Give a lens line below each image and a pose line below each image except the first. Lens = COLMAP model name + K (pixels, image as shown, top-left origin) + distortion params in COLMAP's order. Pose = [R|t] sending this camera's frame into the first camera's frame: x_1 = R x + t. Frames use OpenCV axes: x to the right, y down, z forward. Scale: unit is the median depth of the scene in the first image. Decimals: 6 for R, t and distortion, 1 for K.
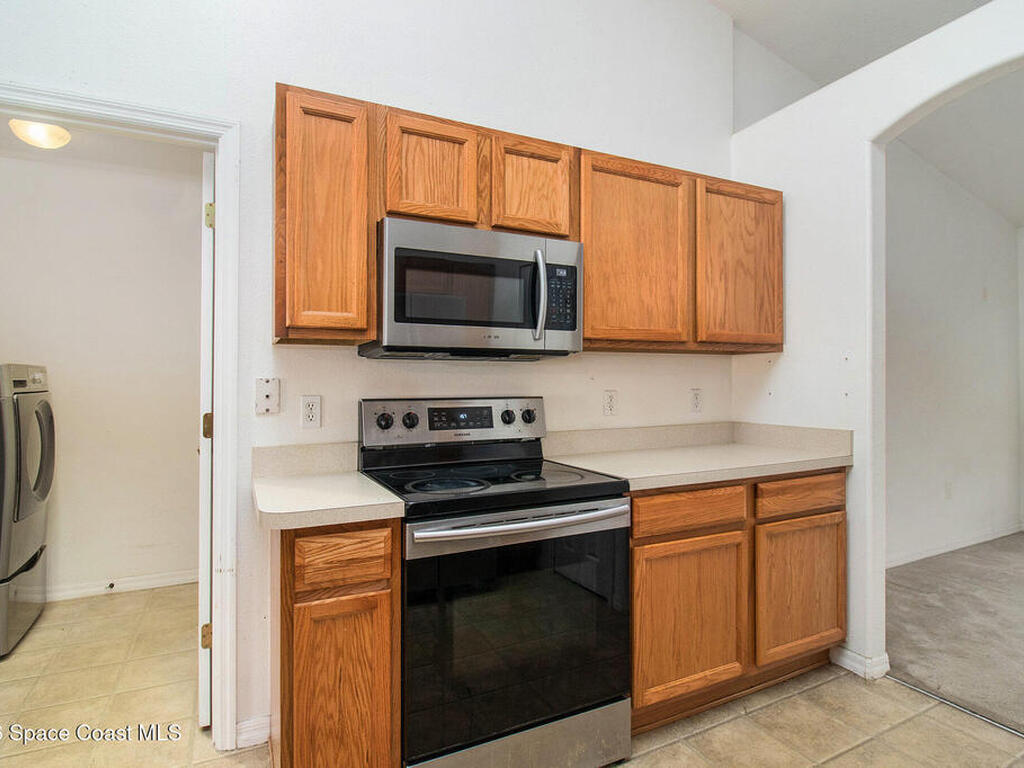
lens RADIAL K [[556.1, 0, 513.4], [0, 556.1, 376.7], [0, 0, 1]] dist [0.003265, -0.000491]
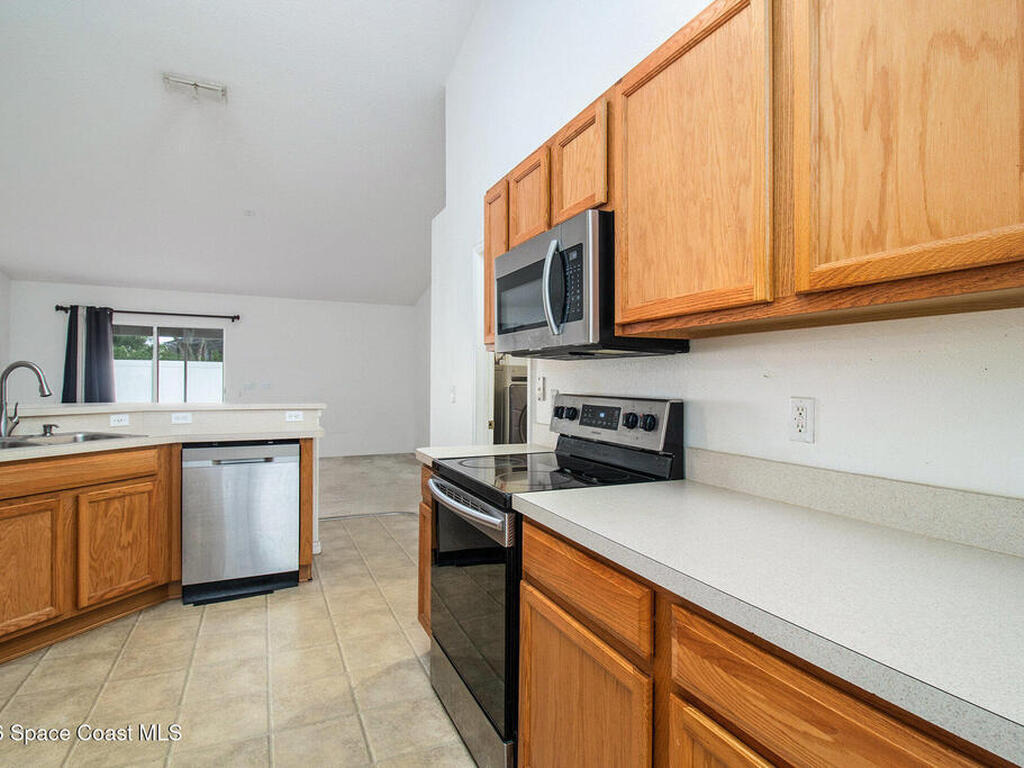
lens RADIAL K [[556.1, 0, 513.4], [0, 556.1, 376.7], [0, 0, 1]] dist [0.003265, -0.000491]
pose [[-0.050279, -0.003123, -0.998730, 0.887262], [0.002084, 0.999993, -0.003232, 0.005472], [0.998733, -0.002244, -0.050272, 0.872863]]
